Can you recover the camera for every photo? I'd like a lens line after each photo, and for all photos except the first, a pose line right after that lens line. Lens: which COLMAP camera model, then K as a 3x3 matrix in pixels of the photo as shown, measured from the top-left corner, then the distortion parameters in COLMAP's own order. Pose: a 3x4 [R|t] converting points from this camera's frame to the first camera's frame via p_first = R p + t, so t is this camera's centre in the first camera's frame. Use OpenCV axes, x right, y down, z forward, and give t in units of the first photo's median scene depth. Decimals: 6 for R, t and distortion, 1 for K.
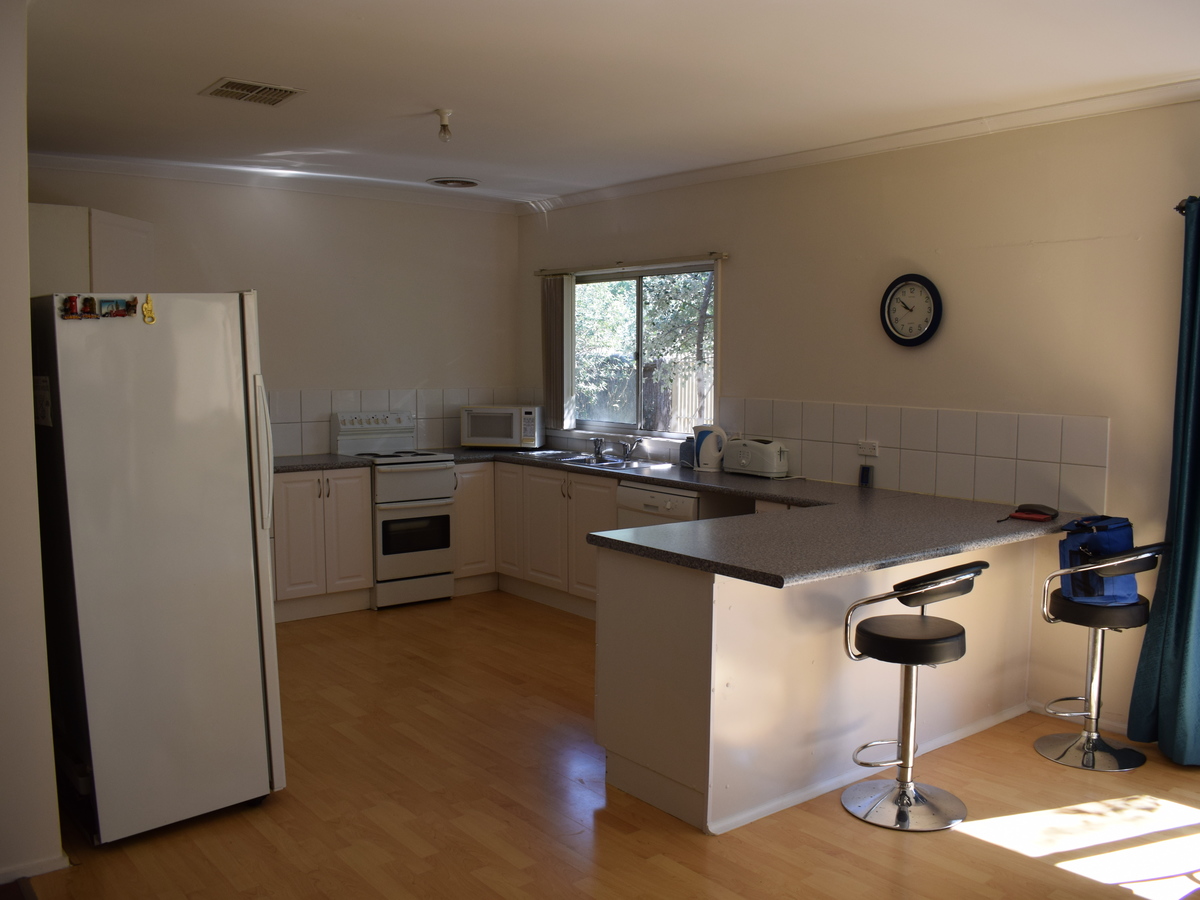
lens RADIAL K [[1049.5, 0, 600.0], [0, 1049.5, 450.0], [0, 0, 1]] dist [-0.104974, 0.019185]
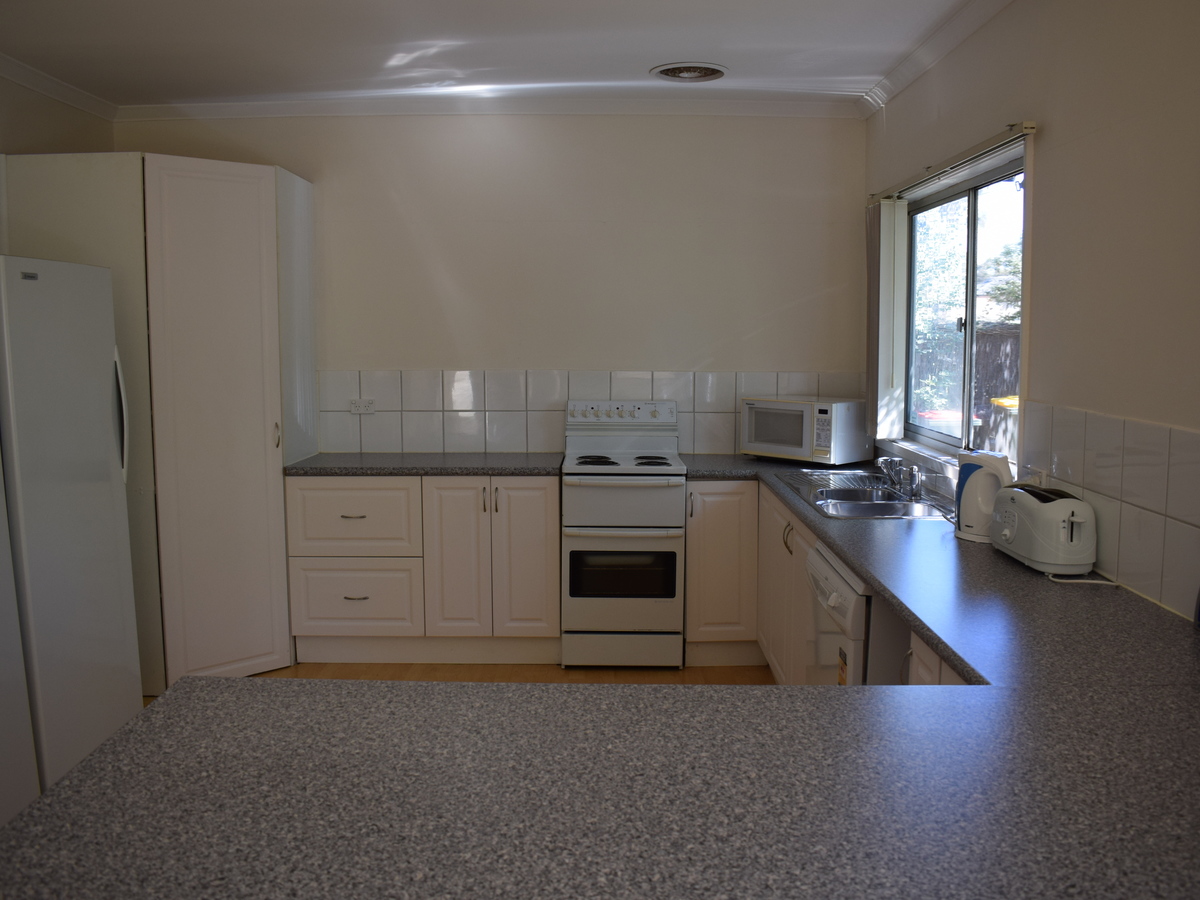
lens RADIAL K [[1049.5, 0, 600.0], [0, 1049.5, 450.0], [0, 0, 1]] dist [-0.104974, 0.019185]
pose [[0.773314, 0.068576, -0.630303, 0.260682], [-0.053029, 0.997646, 0.043482, -0.034997], [0.631801, -0.000201, 0.775130, 0.431384]]
